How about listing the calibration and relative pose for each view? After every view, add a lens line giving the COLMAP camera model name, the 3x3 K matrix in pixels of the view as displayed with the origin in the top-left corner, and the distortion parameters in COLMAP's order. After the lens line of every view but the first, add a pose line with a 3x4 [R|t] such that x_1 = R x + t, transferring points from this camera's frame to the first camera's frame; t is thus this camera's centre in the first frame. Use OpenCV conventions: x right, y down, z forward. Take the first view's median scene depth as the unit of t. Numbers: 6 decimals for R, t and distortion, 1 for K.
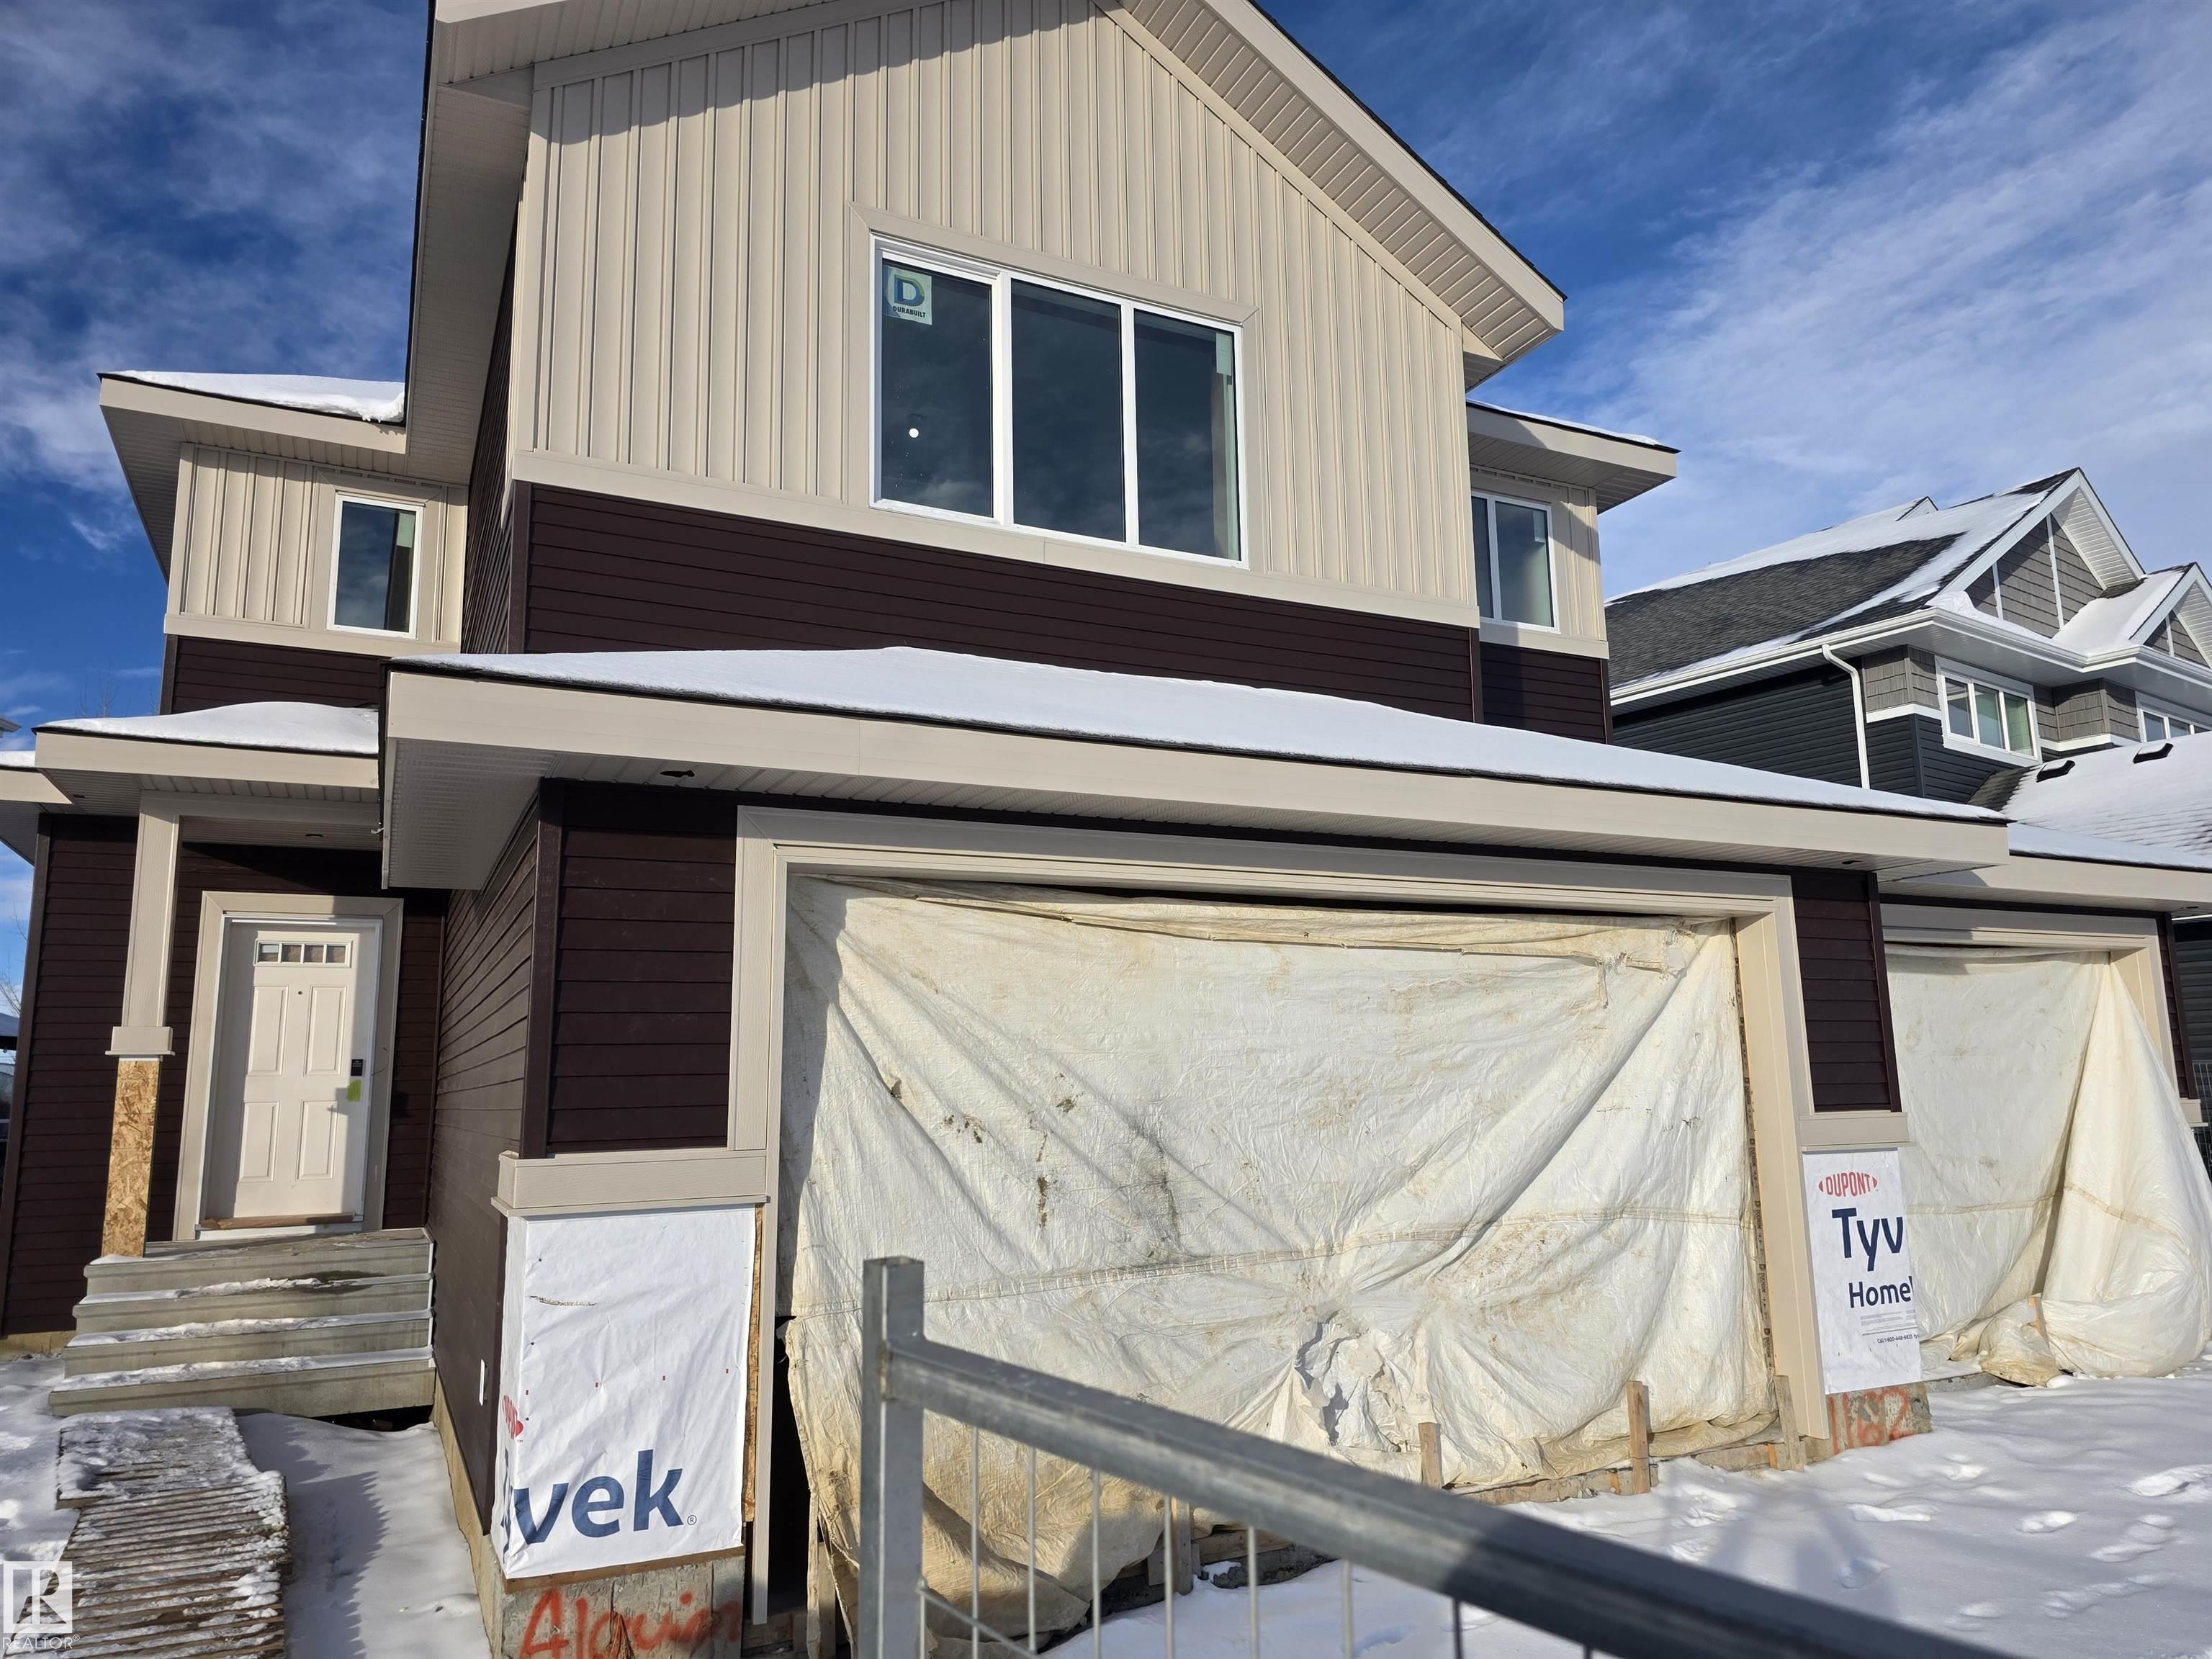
lens RADIAL K [[1482.8, 0, 1158.8], [0, 1482.8, 822.5], [0, 0, 1]] dist [0.088244, -0.090199]
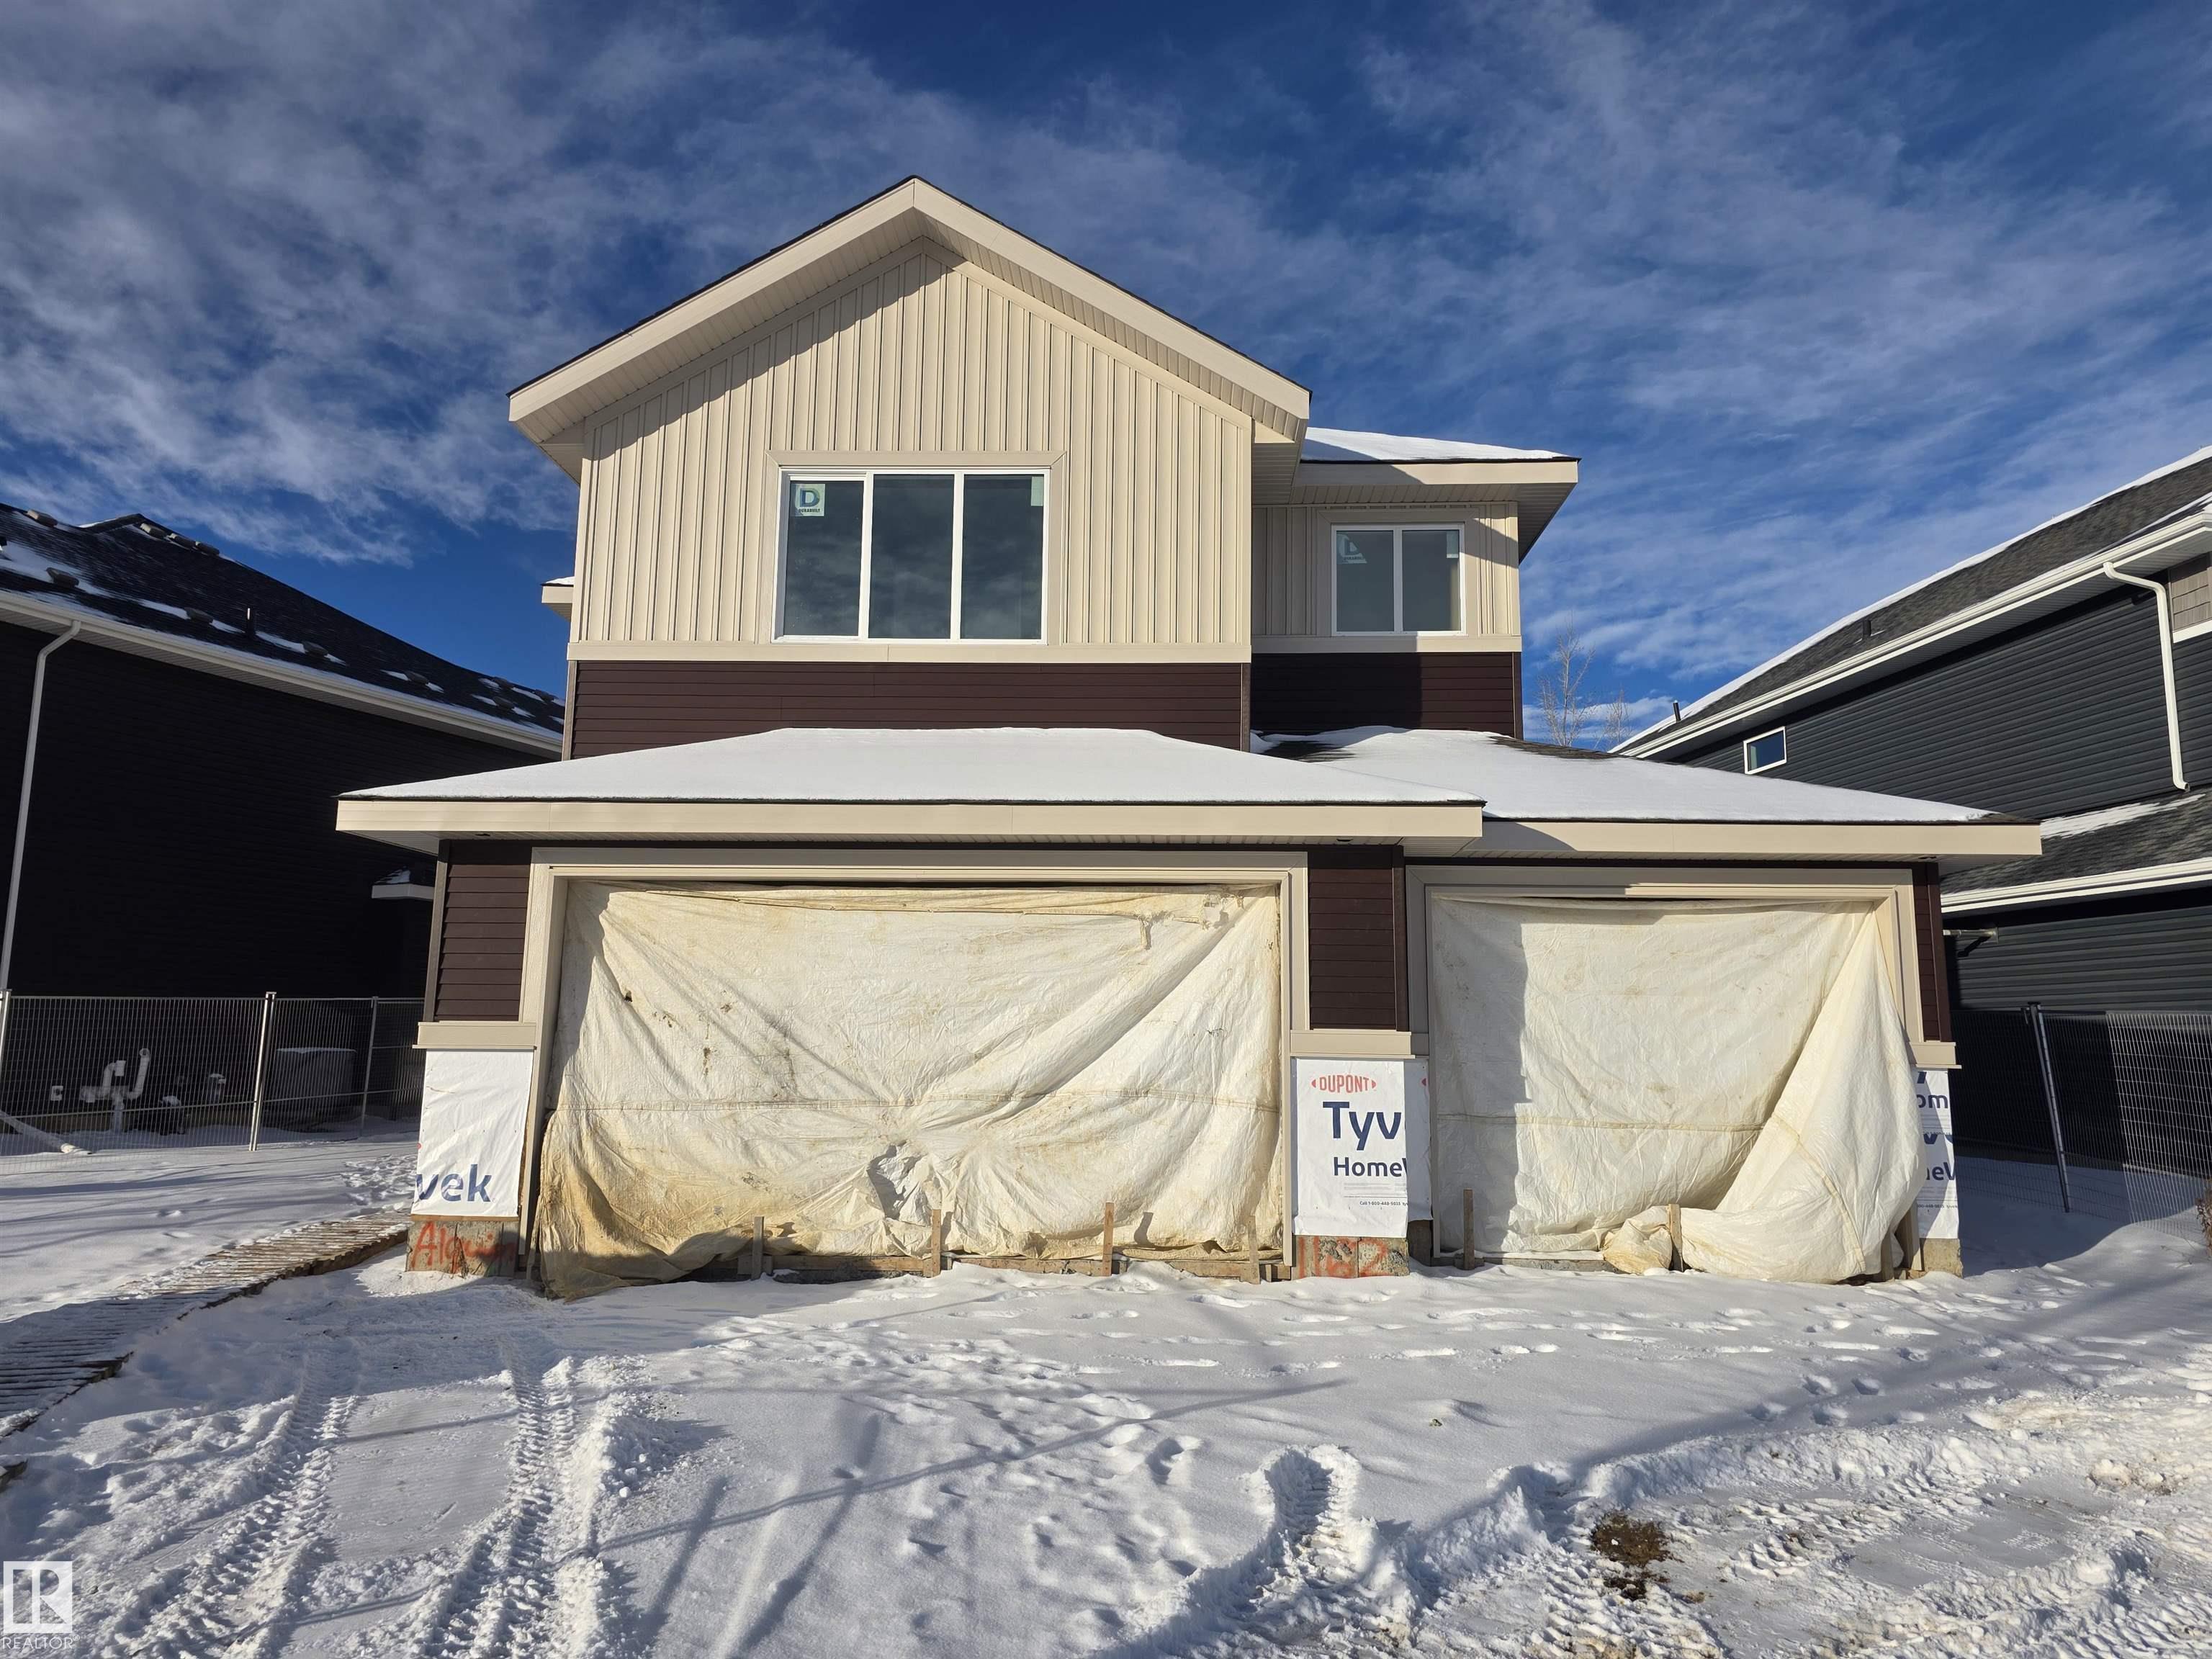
lens RADIAL K [[1466.7, 0, 1152.5], [0, 1466.7, 810.2], [0, 0, 1]] dist [0.147954, -0.237332]
pose [[0.870779, -0.047281, -0.489395, 1.030977], [0.057346, 0.998339, 0.005584, -0.017854], [0.488318, -0.032927, 0.872044, -0.220042]]
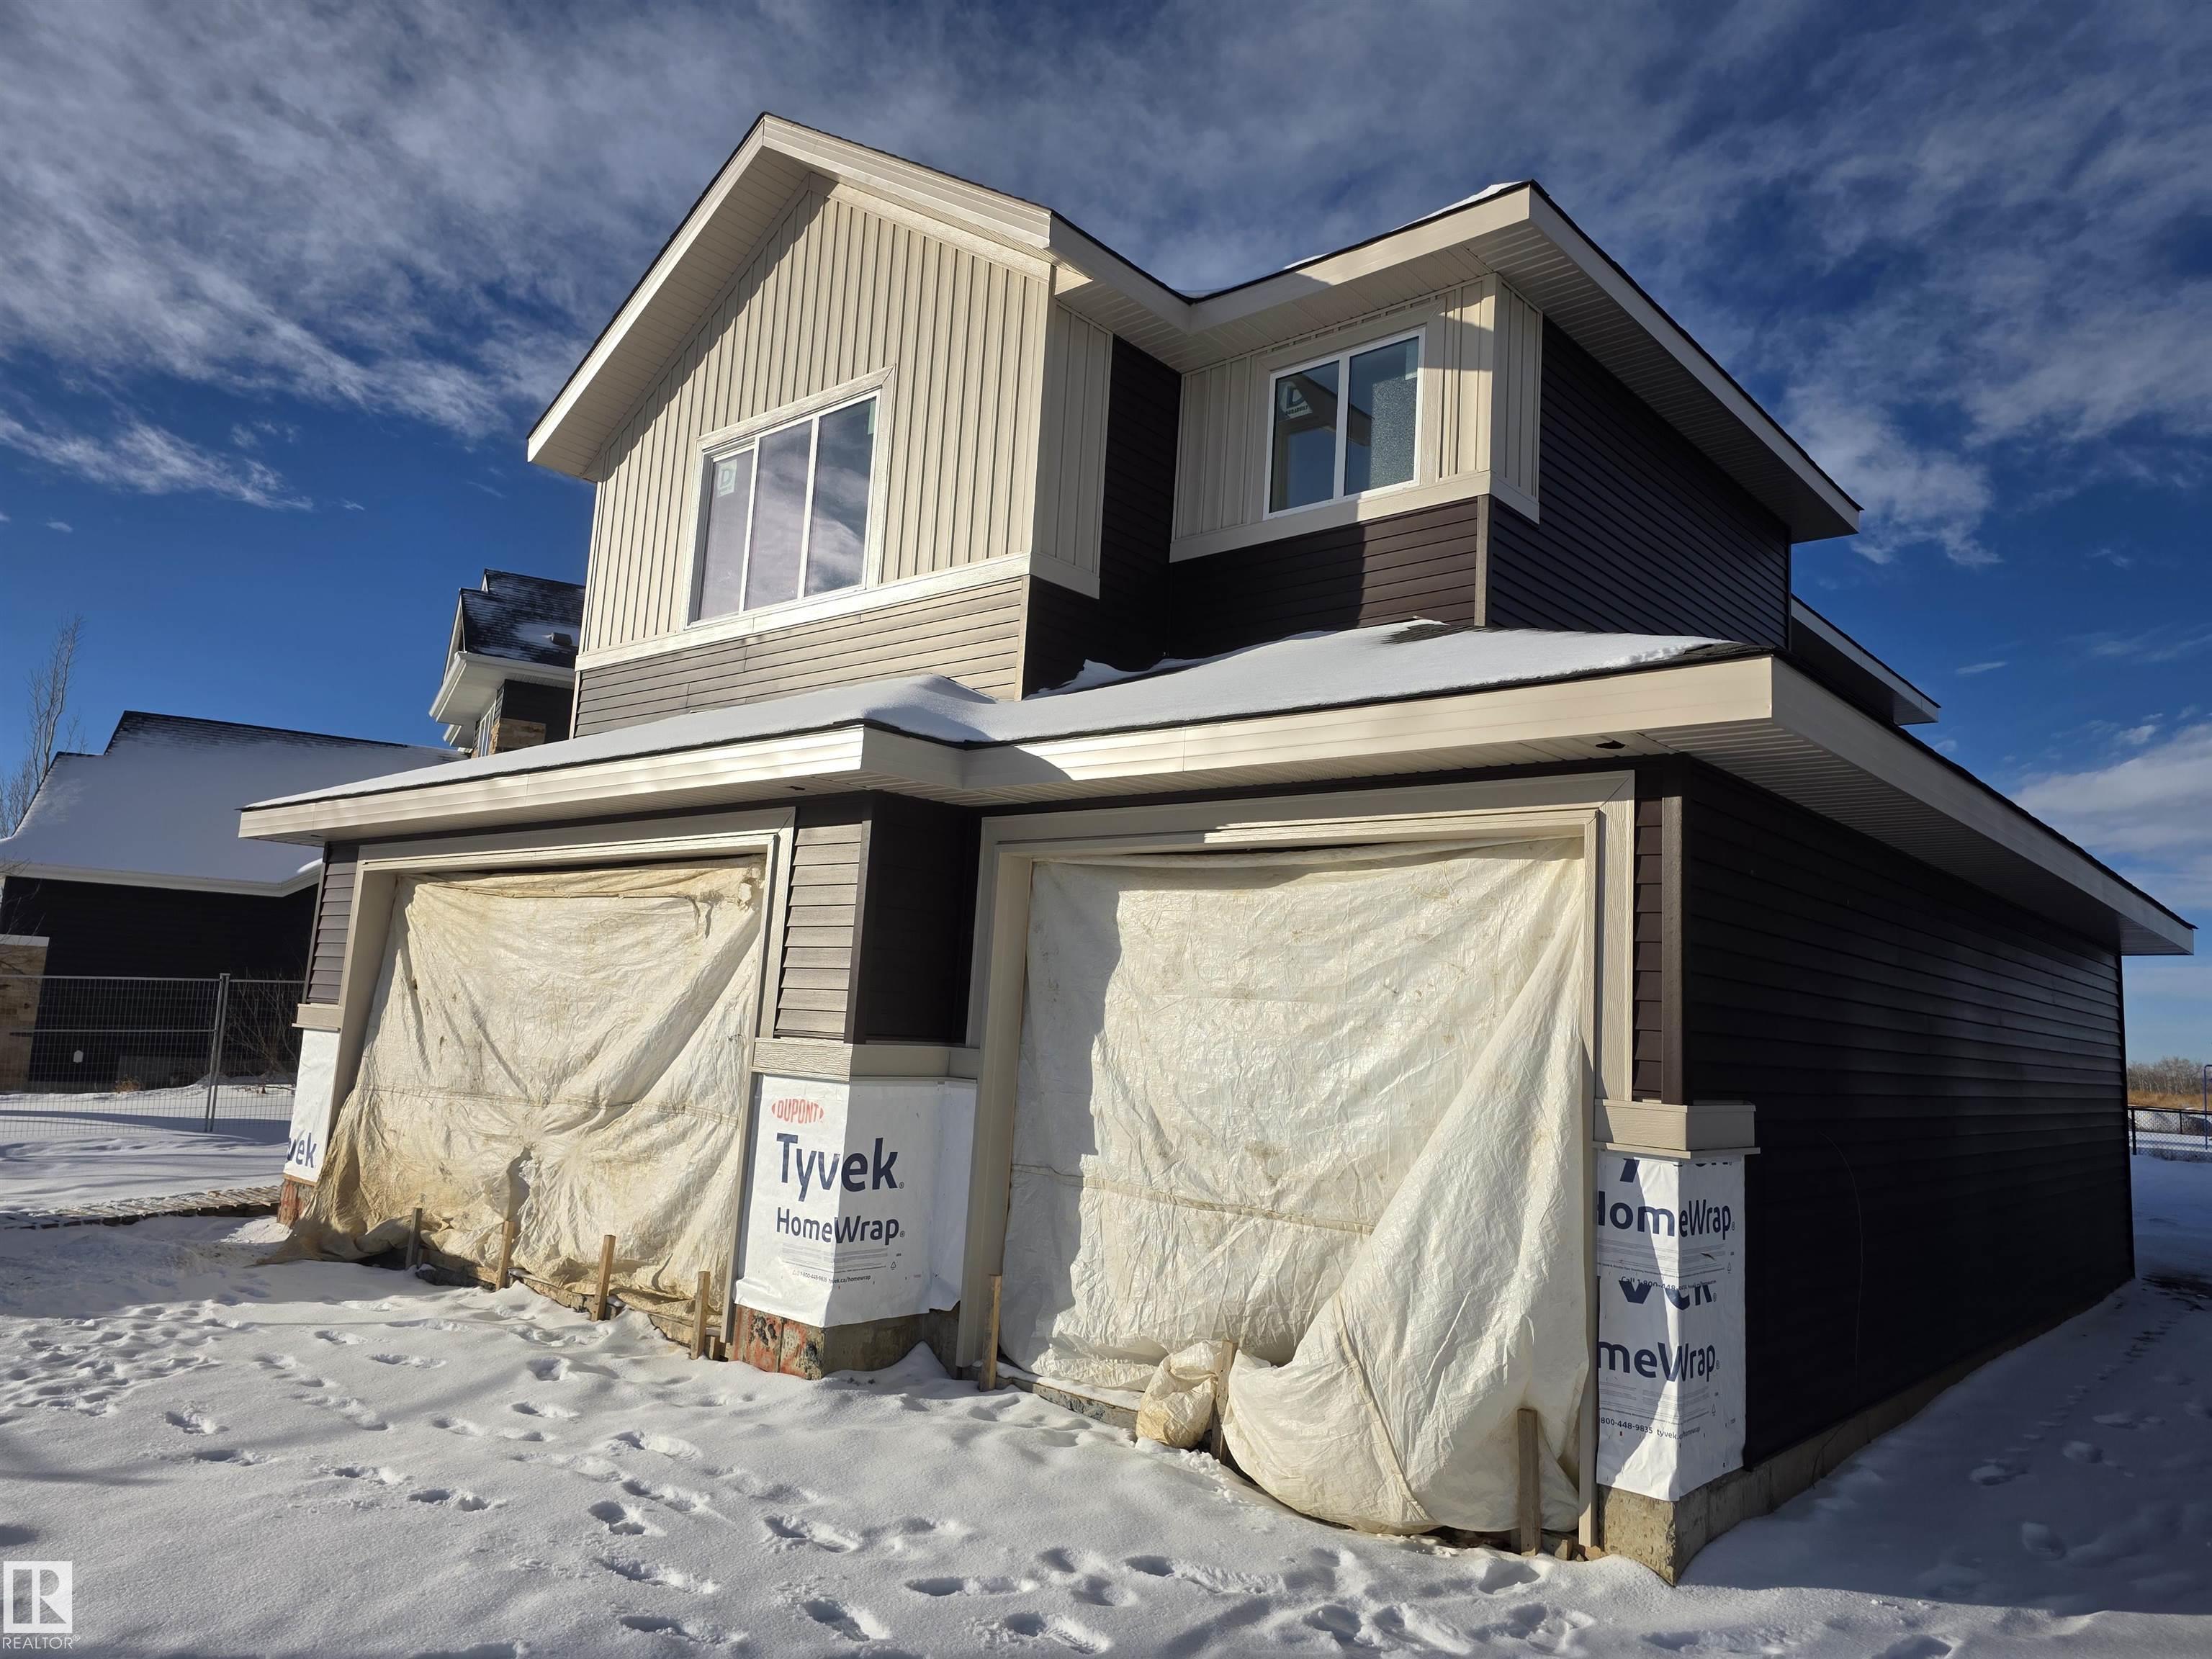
lens RADIAL K [[1482.8, 0, 1158.8], [0, 1482.8, 822.5], [0, 0, 1]] dist [0.088244, -0.090199]
pose [[0.369315, -0.089414, -0.924993, 1.582336], [0.098188, 0.993543, -0.056838, 0.141215], [0.924103, -0.069833, 0.375710, 0.931859]]
